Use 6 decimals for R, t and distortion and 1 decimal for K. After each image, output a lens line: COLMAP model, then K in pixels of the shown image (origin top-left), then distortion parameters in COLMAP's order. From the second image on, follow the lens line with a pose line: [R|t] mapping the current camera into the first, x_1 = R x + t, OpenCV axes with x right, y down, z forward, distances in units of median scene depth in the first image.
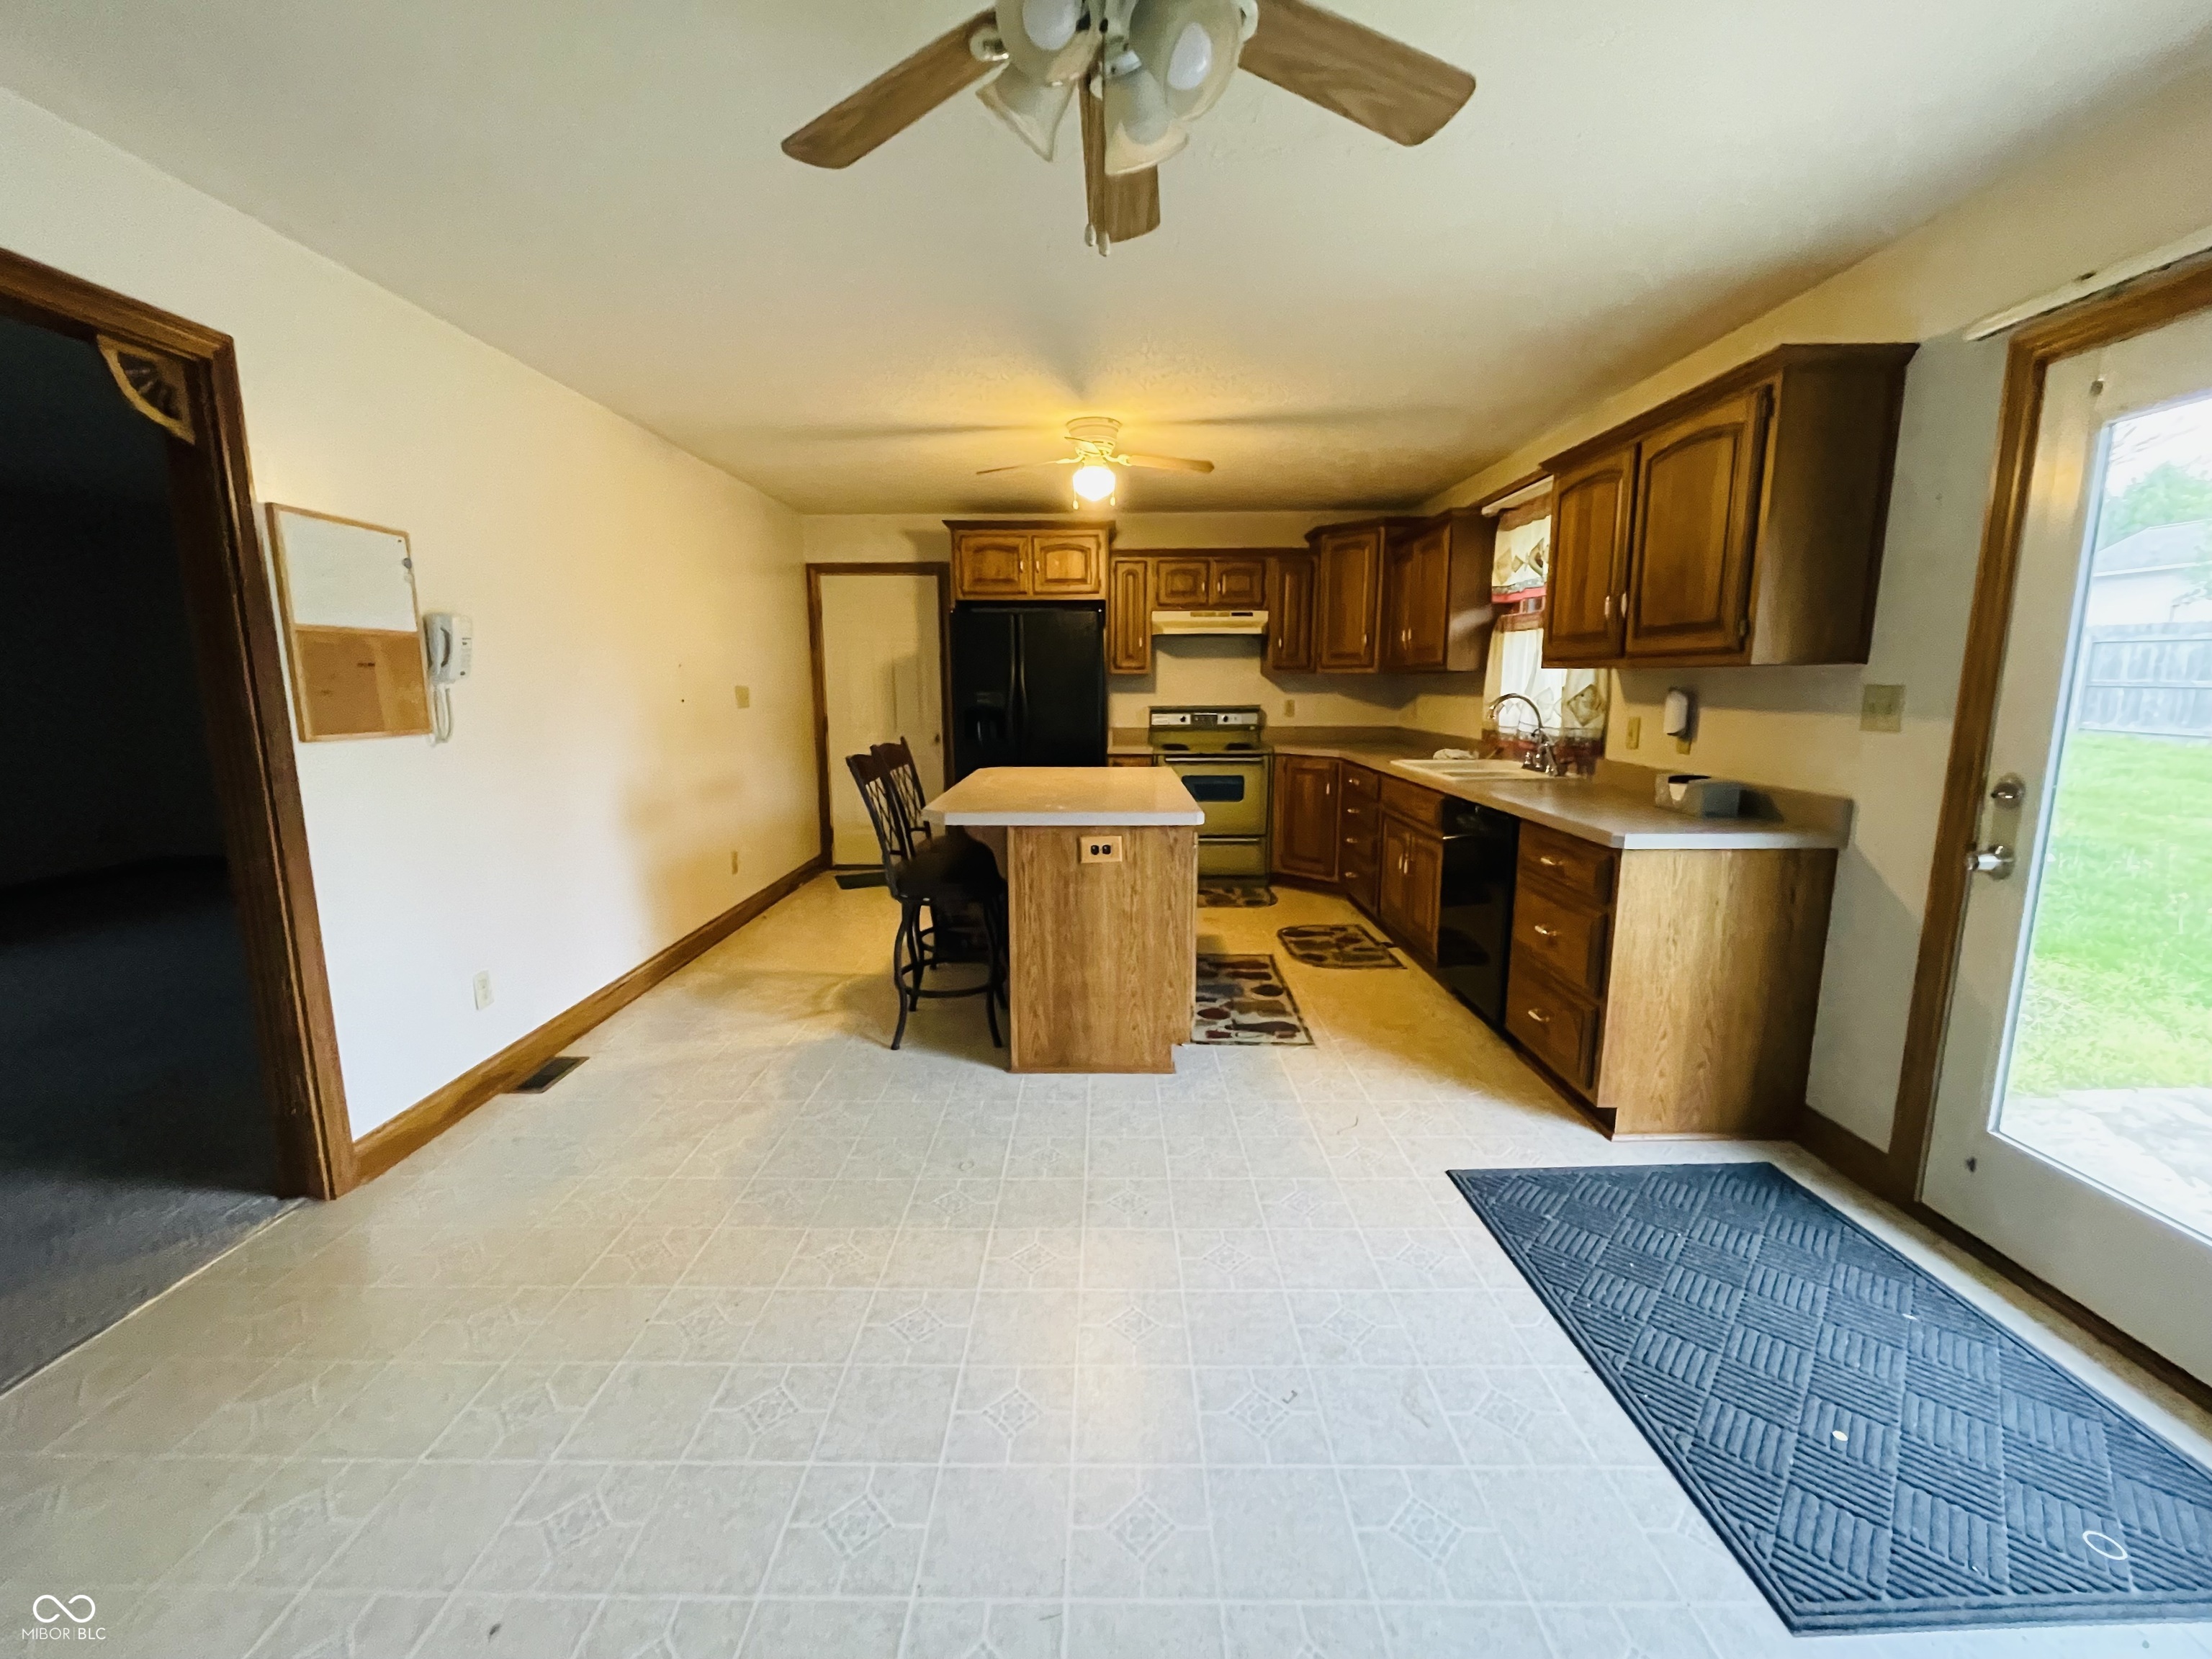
lens RADIAL K [[898.0, 0, 1093.8], [0, 898.0, 828.4], [0, 0, 1]] dist [-0.000221, -0.001242]
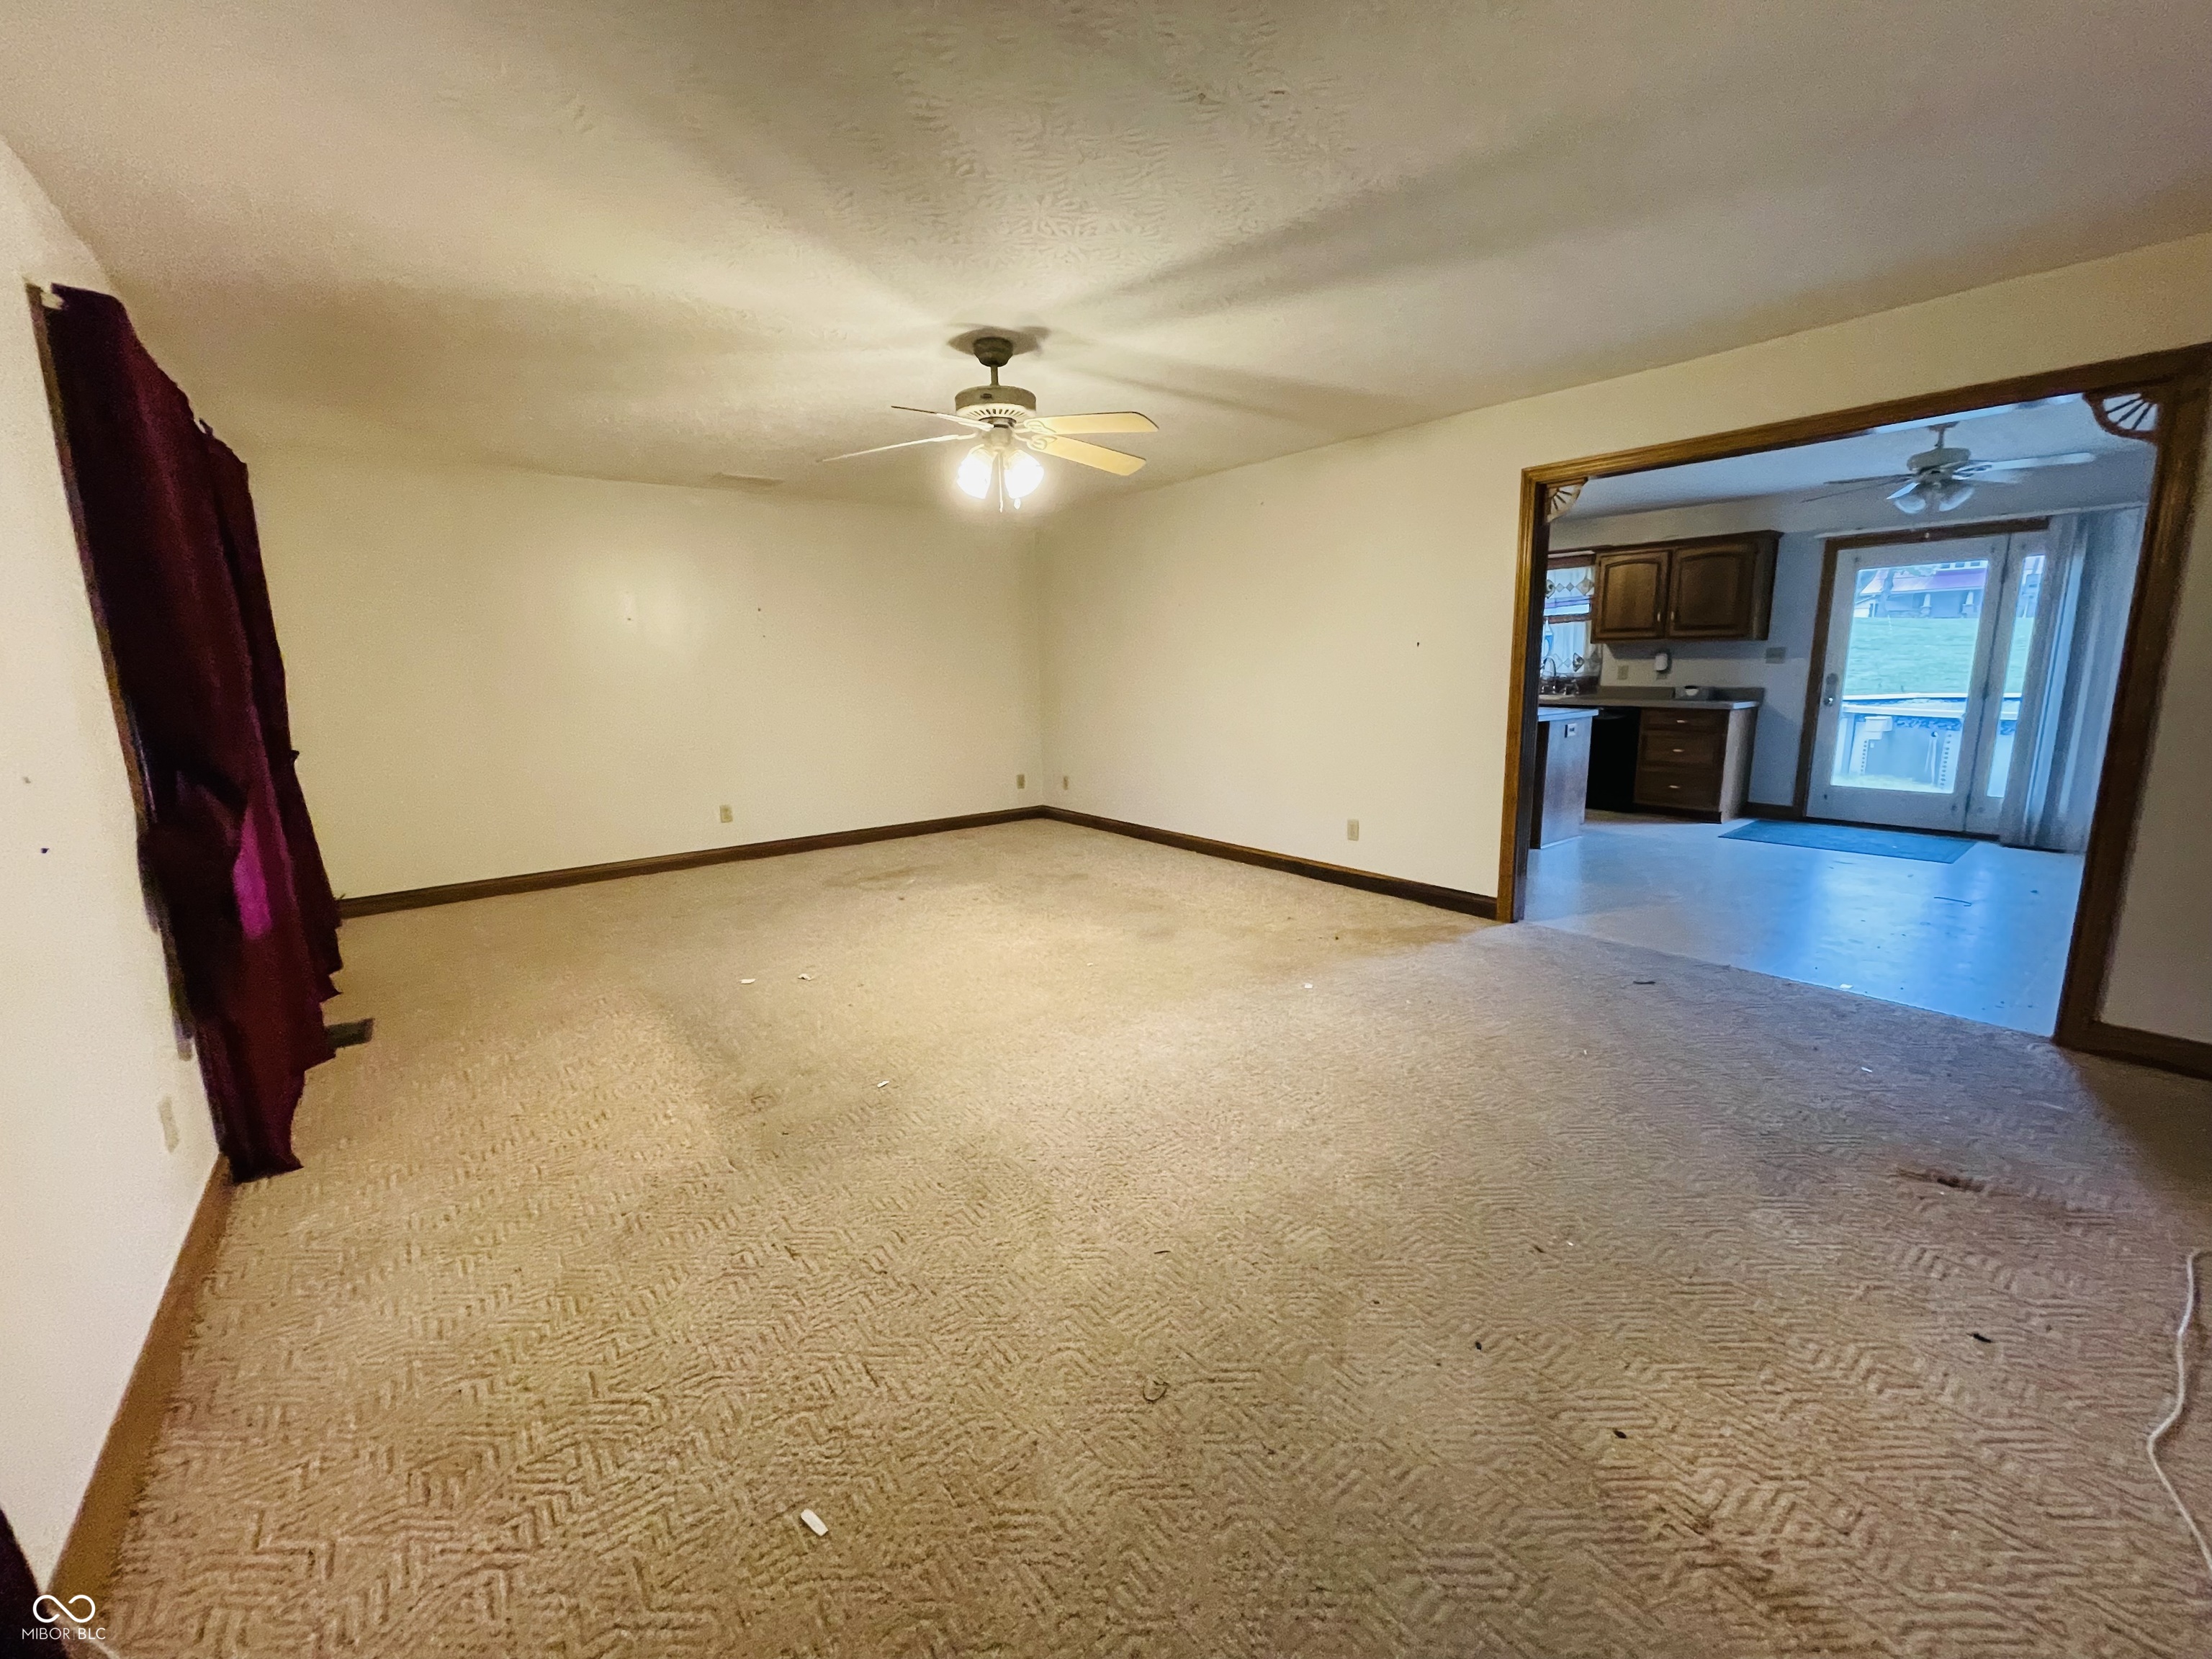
lens RADIAL K [[898.0, 0, 1110.9], [0, 898.0, 833.9], [0, 0, 1]] dist [-0.000221, -0.001242]
pose [[0.783067, -0.128653, 0.608486, -1.884849], [0.115606, 0.991430, 0.060846, 0.009483], [-0.611099, 0.022698, 0.791229, 0.019118]]
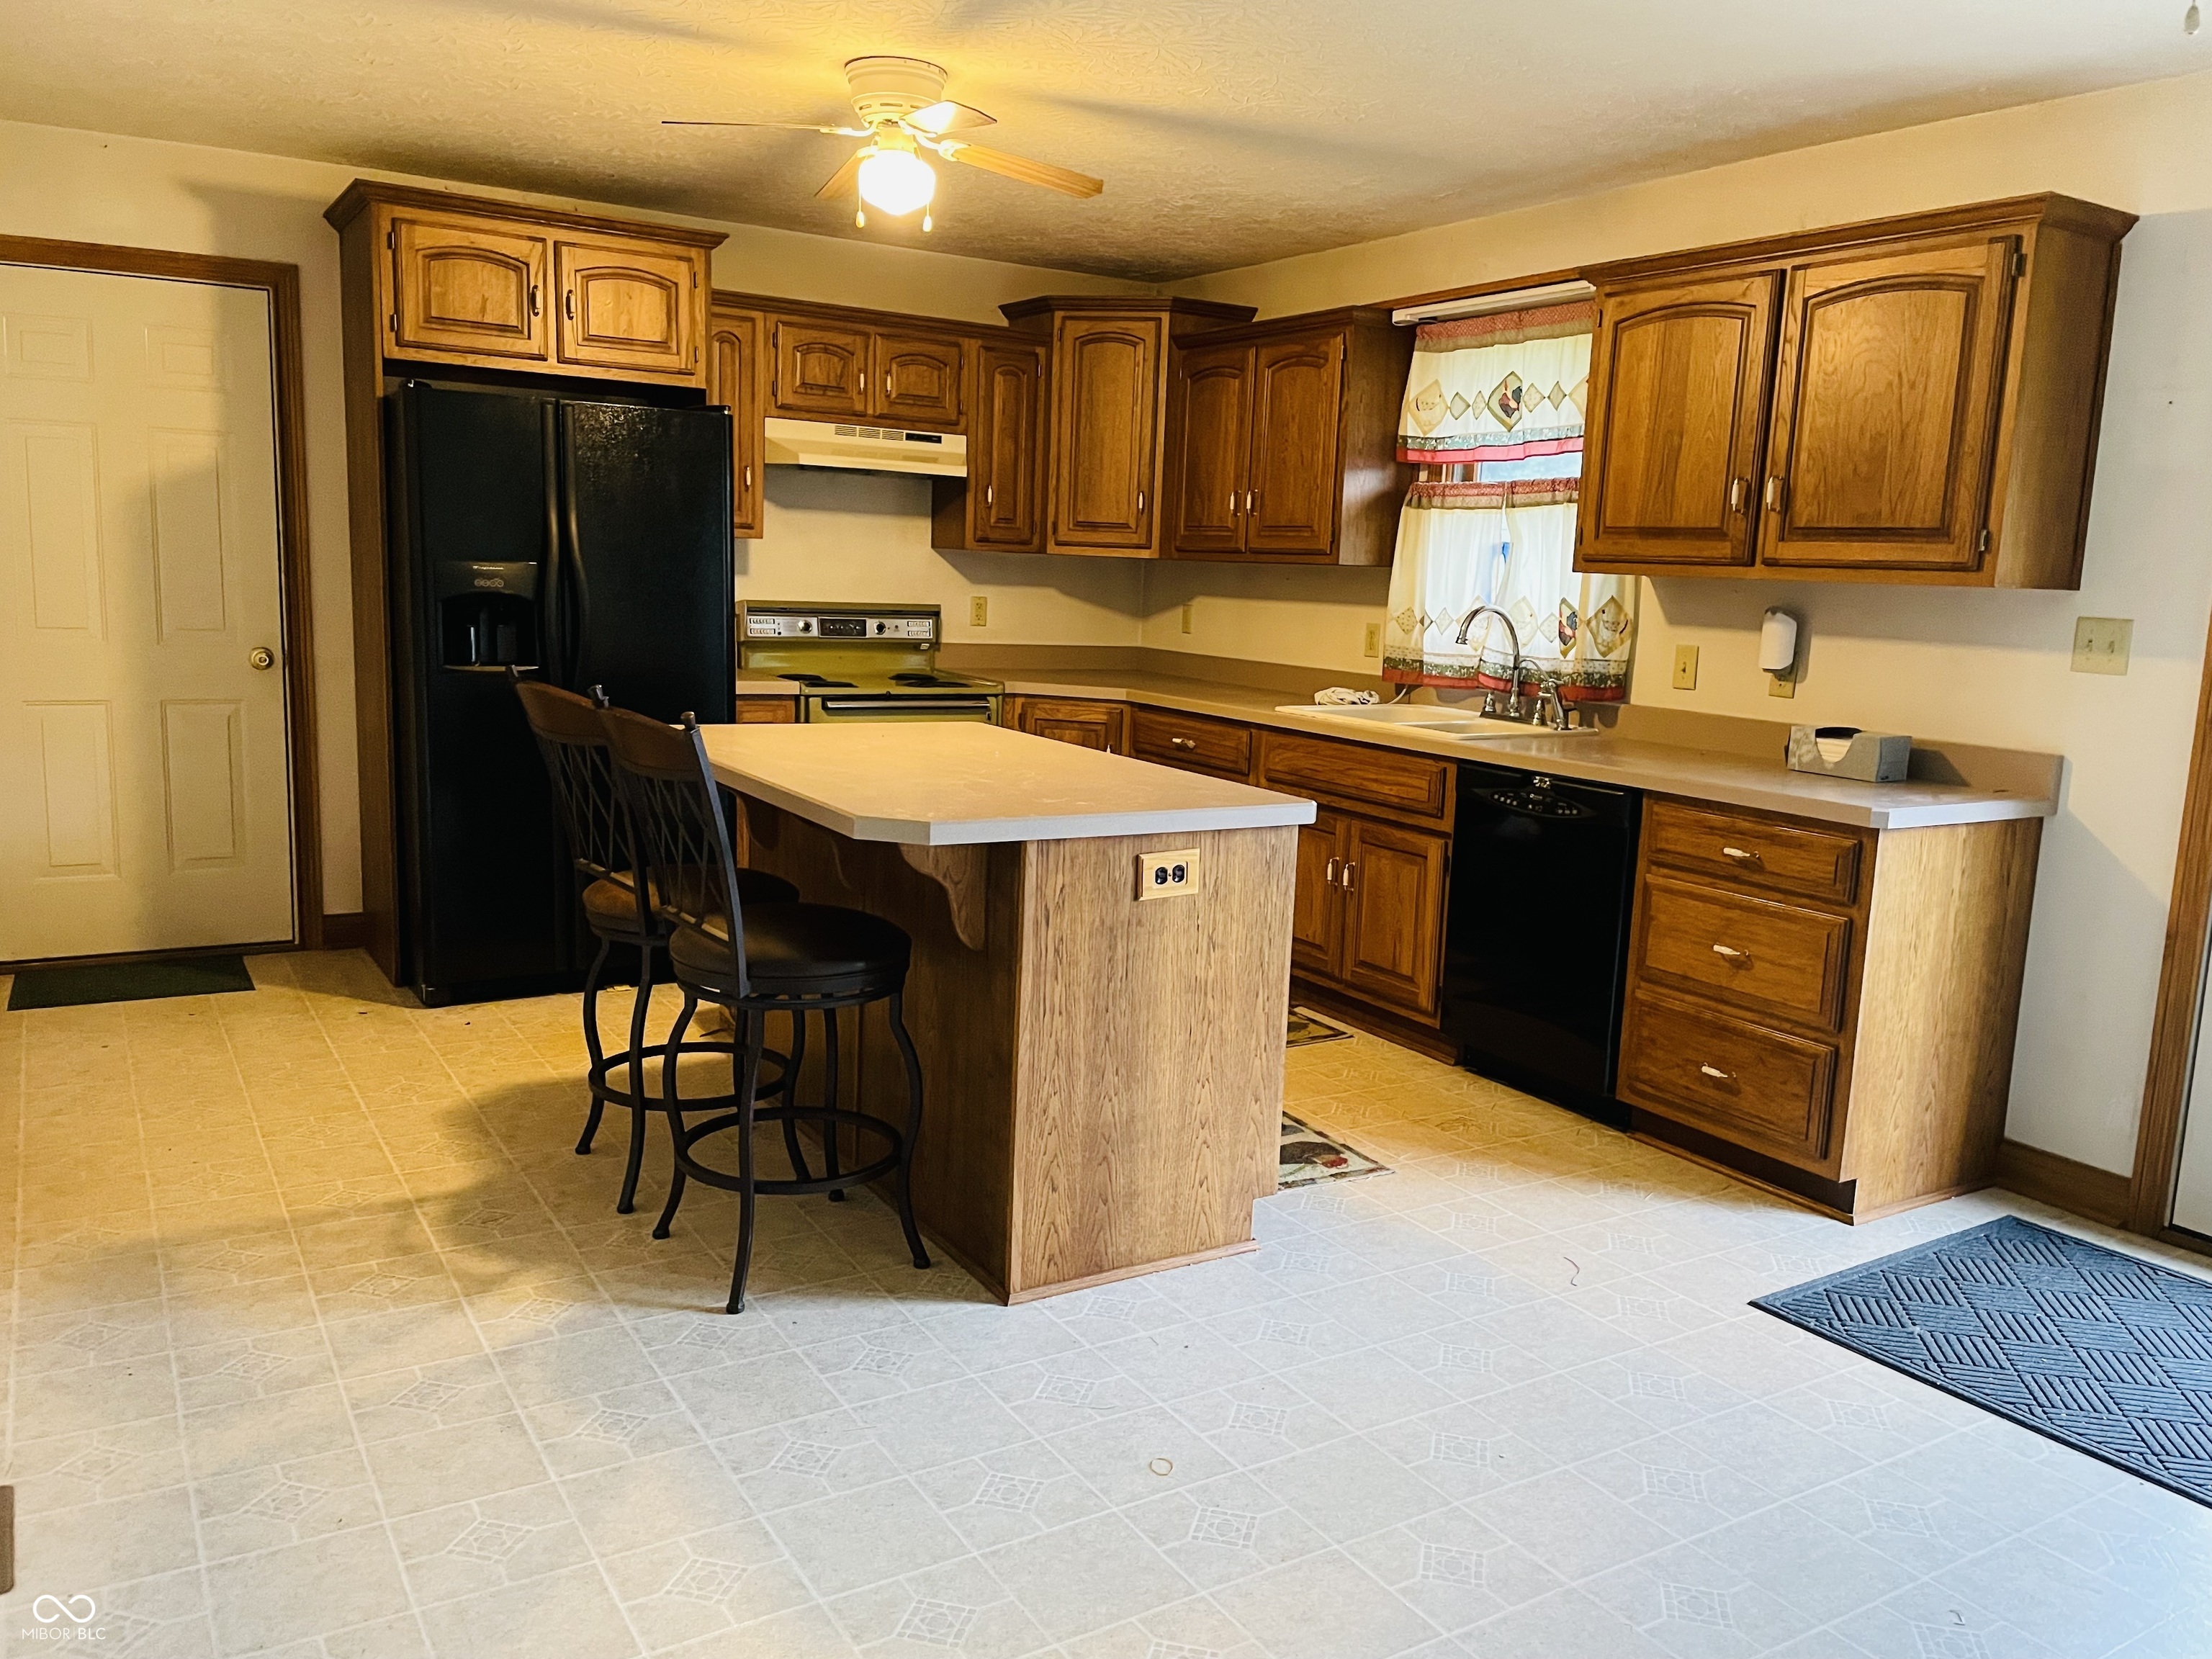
lens RADIAL K [[1687.7, 0, 1129.3], [0, 1687.7, 835.9], [0, 0, 1]] dist [0.073467, -0.091846]
pose [[0.840730, -0.048626, 0.539266, -0.525929], [0.043978, 0.998801, 0.021501, -0.022114], [-0.539665, 0.005639, 0.841861, 0.107134]]
